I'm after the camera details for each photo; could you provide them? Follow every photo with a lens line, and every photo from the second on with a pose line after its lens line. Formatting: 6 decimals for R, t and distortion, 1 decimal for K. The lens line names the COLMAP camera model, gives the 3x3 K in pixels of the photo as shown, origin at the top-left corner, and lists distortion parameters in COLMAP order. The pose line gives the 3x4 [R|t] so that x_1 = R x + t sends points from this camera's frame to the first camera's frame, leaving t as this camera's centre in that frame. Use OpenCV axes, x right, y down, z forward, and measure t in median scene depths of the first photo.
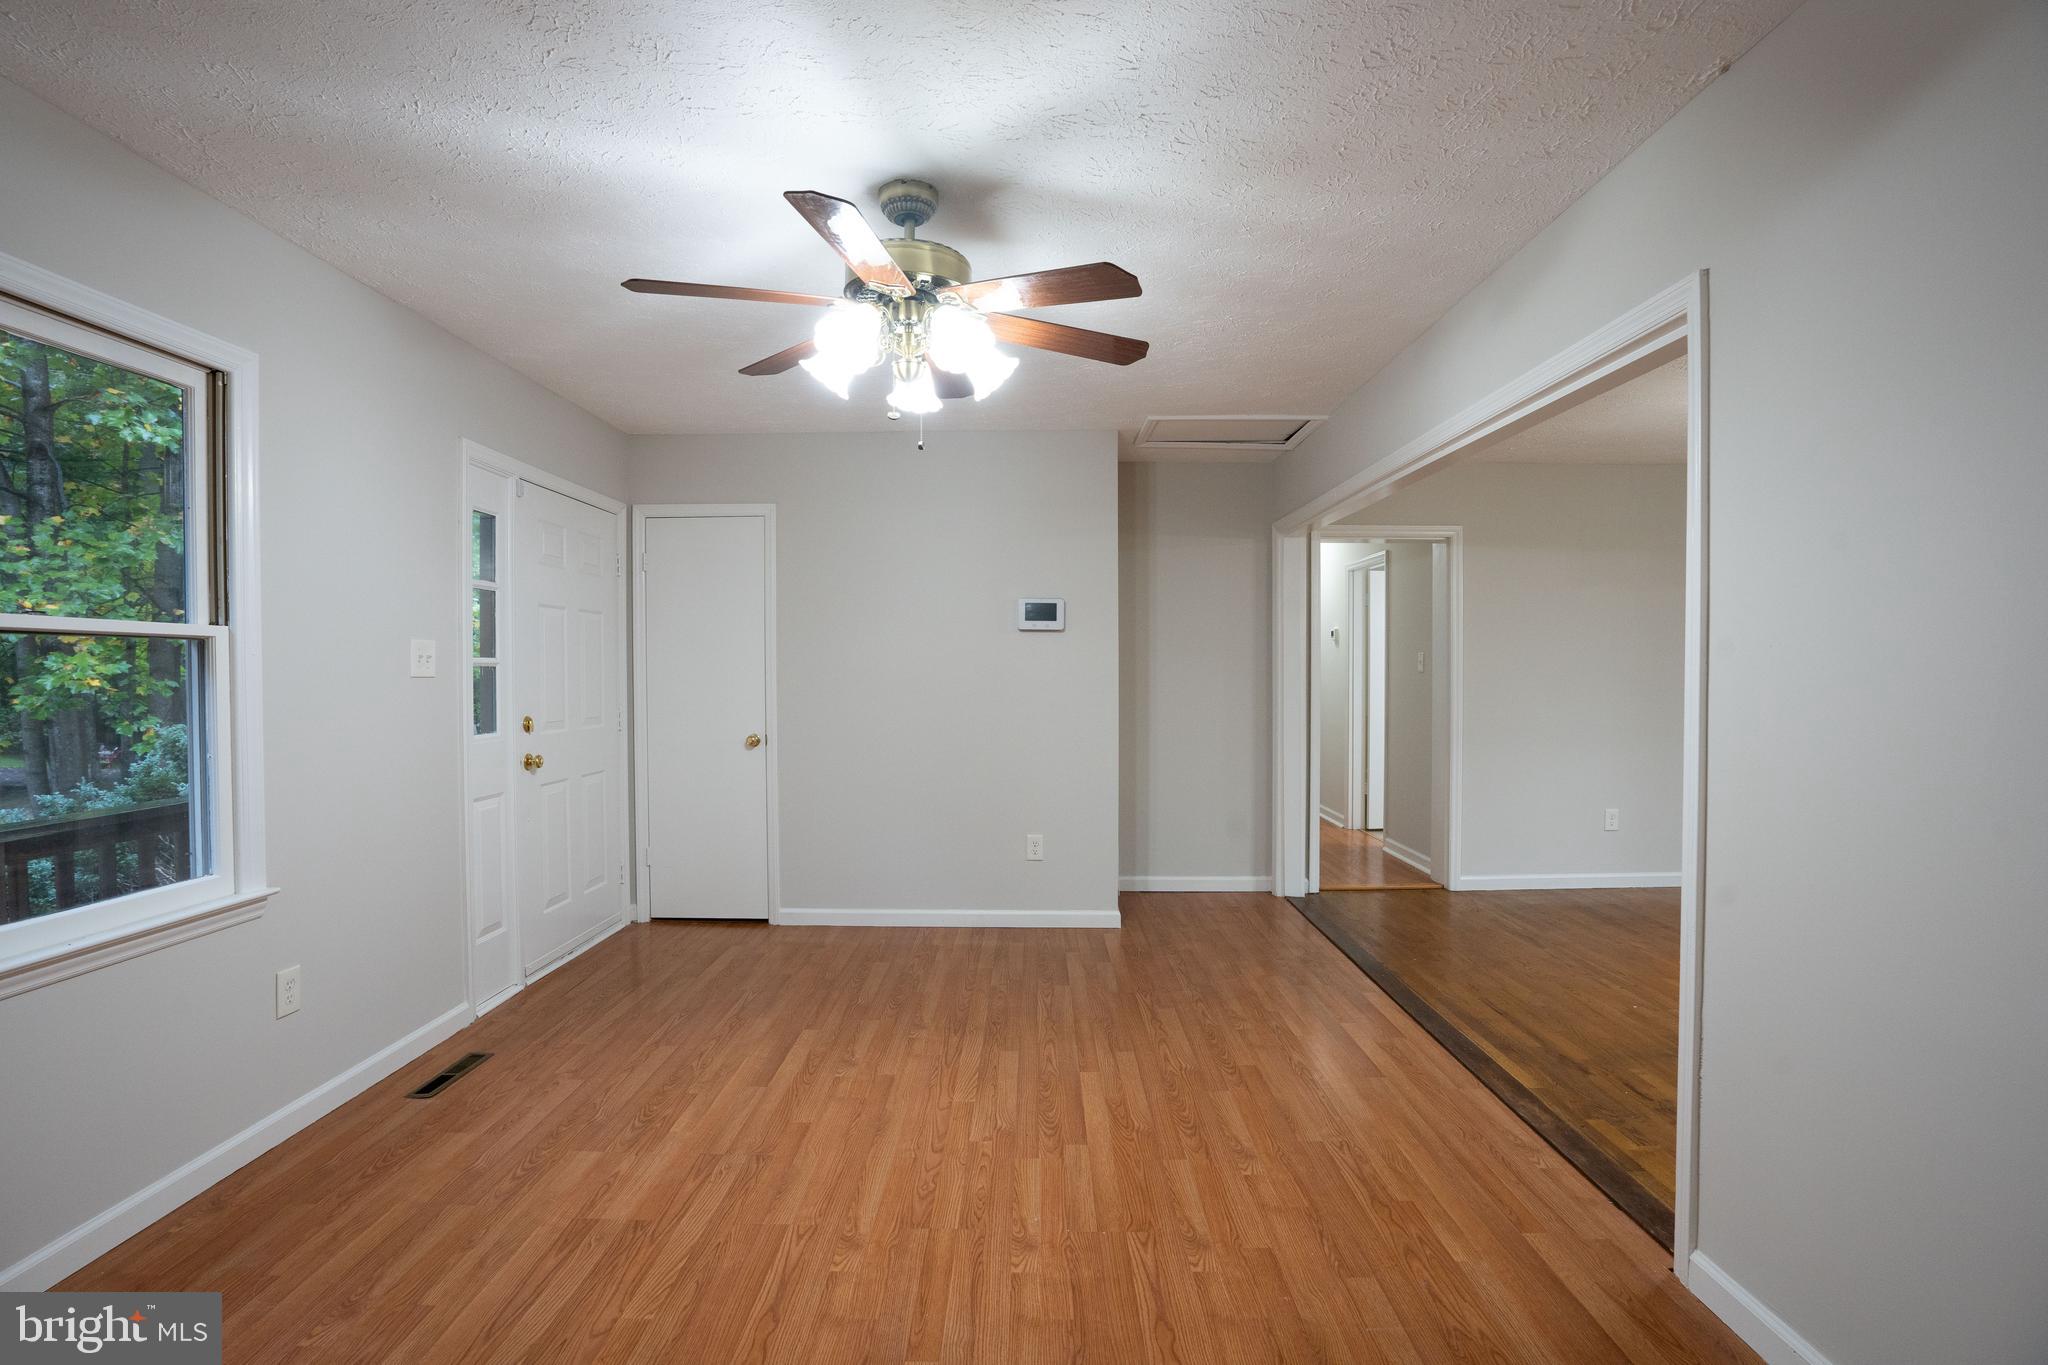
lens RADIAL K [[955.1, 0, 1025.7], [0, 955.1, 685.4], [0, 0, 1]] dist [-0.067895, 0.028071]
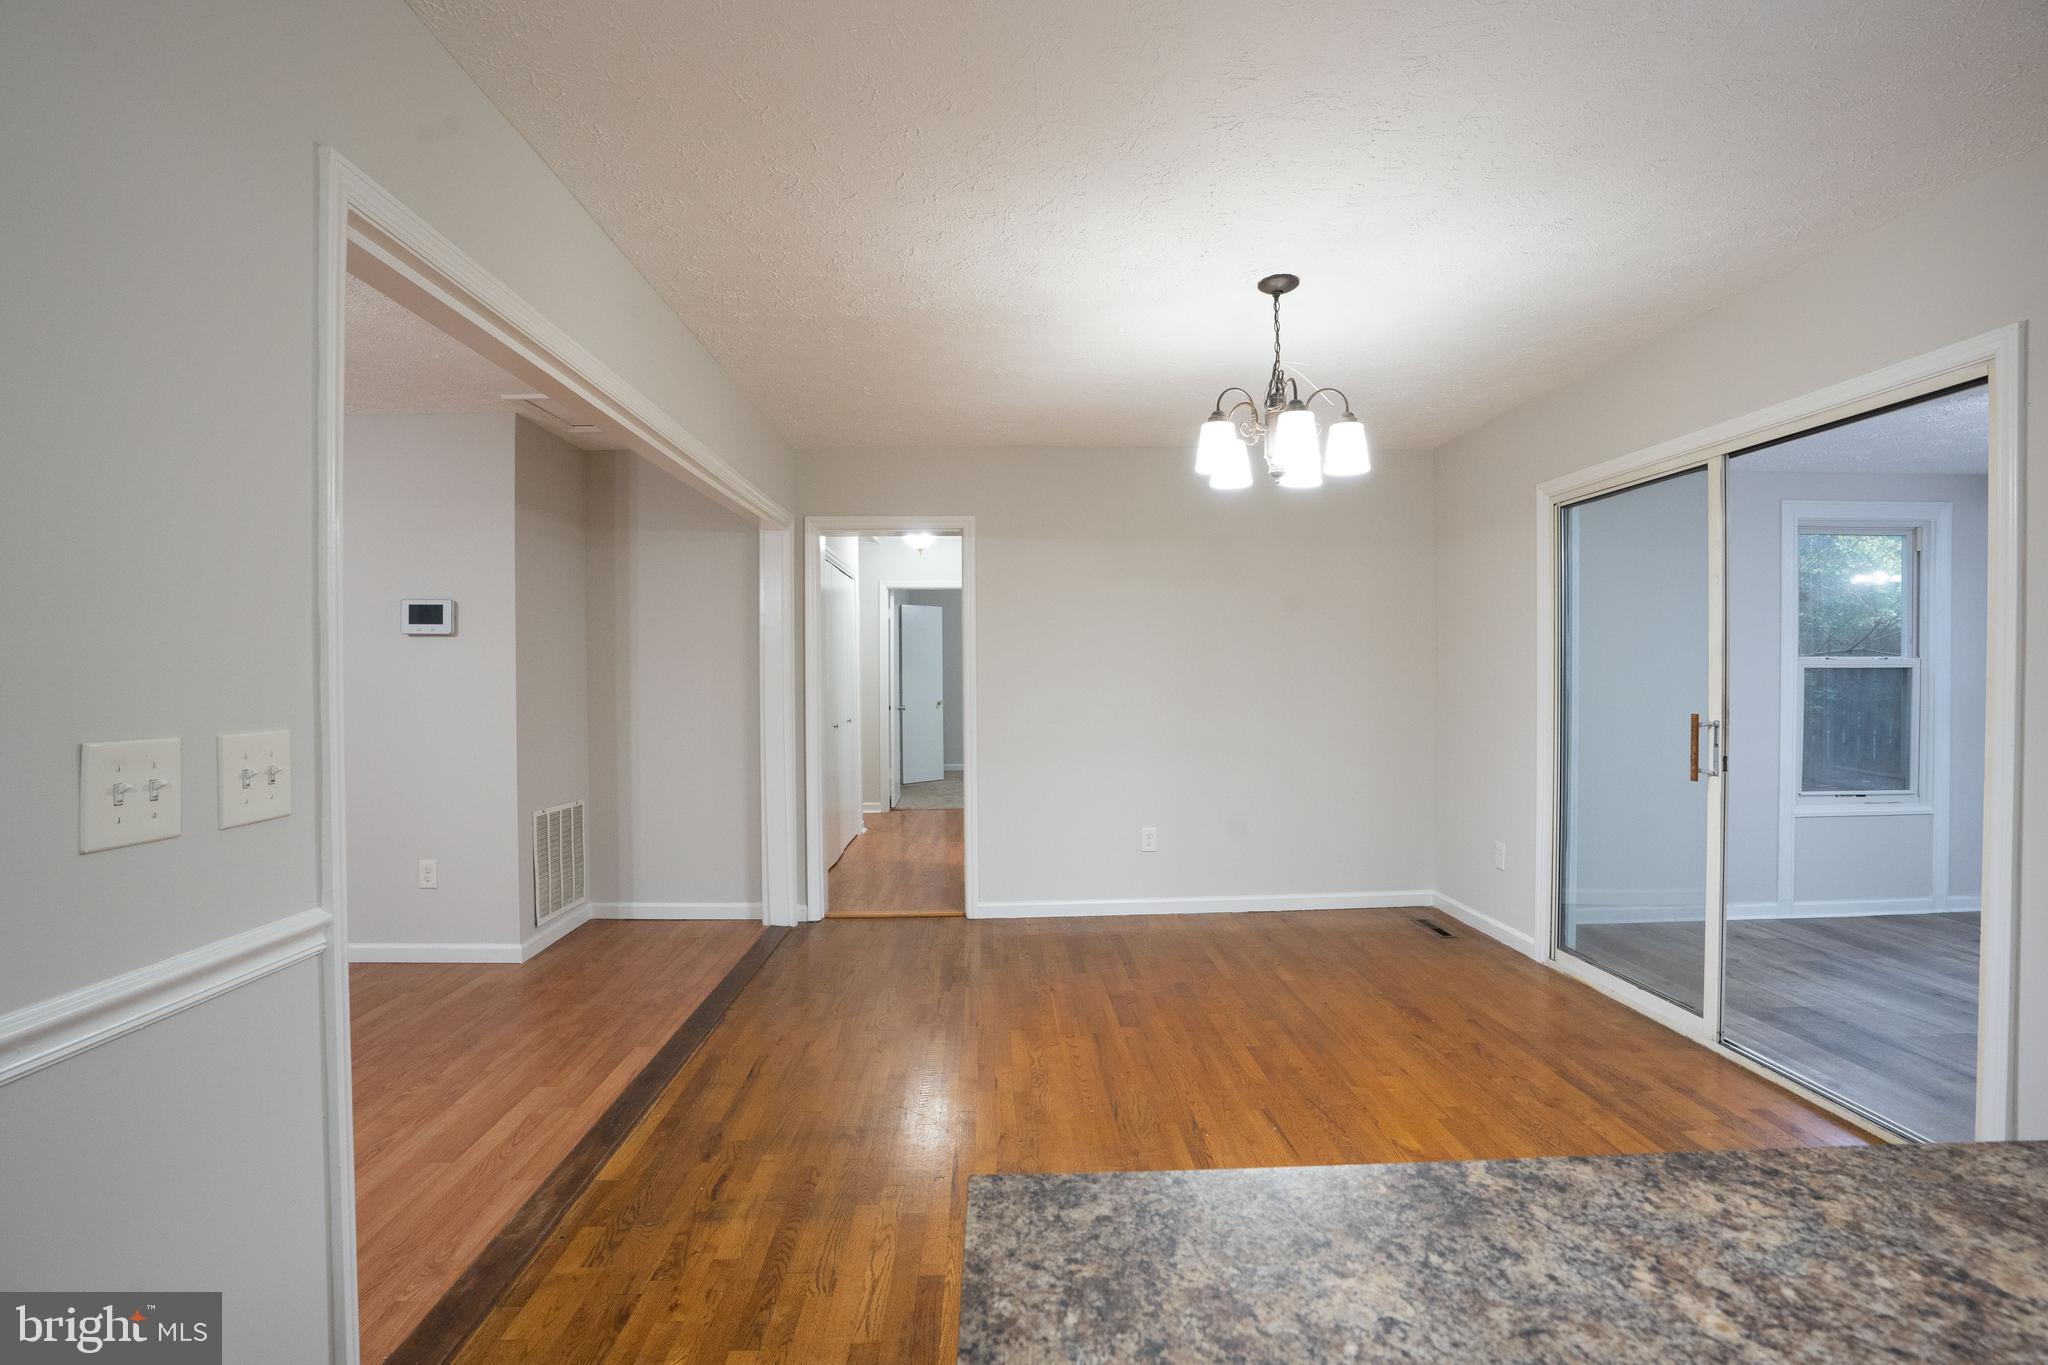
lens RADIAL K [[955.1, 0, 1025.7], [0, 955.1, 685.4], [0, 0, 1]] dist [-0.067895, 0.028071]
pose [[0.999115, -0.005415, 0.041706, 0.547816], [0.005588, 0.999976, -0.004037, -0.002808], [-0.041683, 0.004266, 0.999122, 0.092738]]
